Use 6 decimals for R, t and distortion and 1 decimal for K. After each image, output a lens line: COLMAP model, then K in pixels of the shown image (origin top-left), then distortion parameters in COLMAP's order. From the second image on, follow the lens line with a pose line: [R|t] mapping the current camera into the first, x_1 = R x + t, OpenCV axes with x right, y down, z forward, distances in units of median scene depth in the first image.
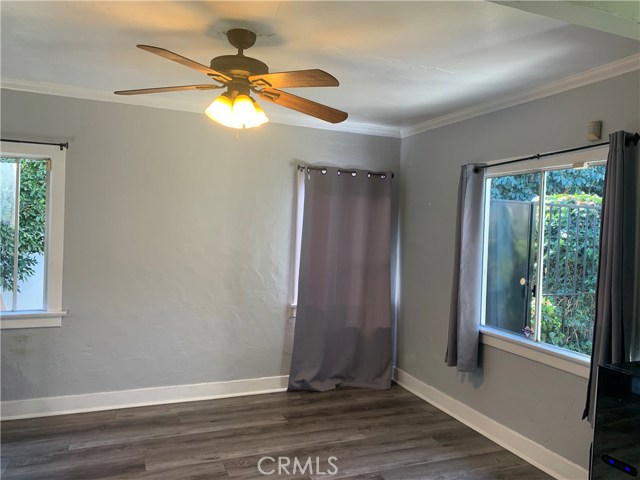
lens RADIAL K [[489.3, 0, 320.4], [0, 489.3, 236.1], [0, 0, 1]] dist [0.034864, -0.034130]
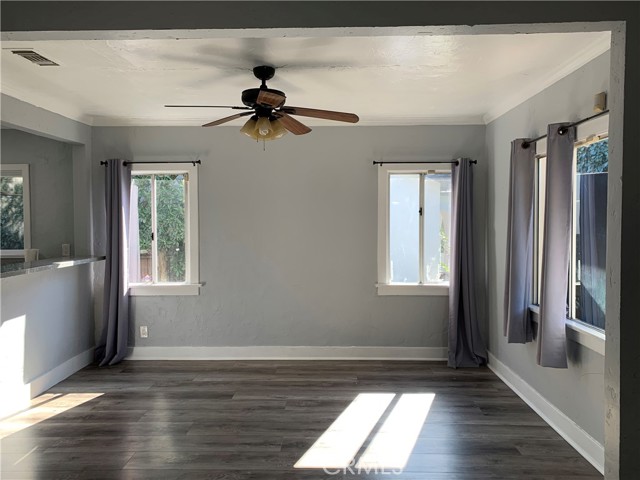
lens RADIAL K [[489.3, 0, 320.4], [0, 489.3, 241.7], [0, 0, 1]] dist [0.034864, -0.034130]
pose [[0.913566, -0.020555, -0.406172, 0.359931], [0.029234, 0.999457, 0.015173, 0.024832], [0.405639, -0.025736, 0.913671, -0.106790]]
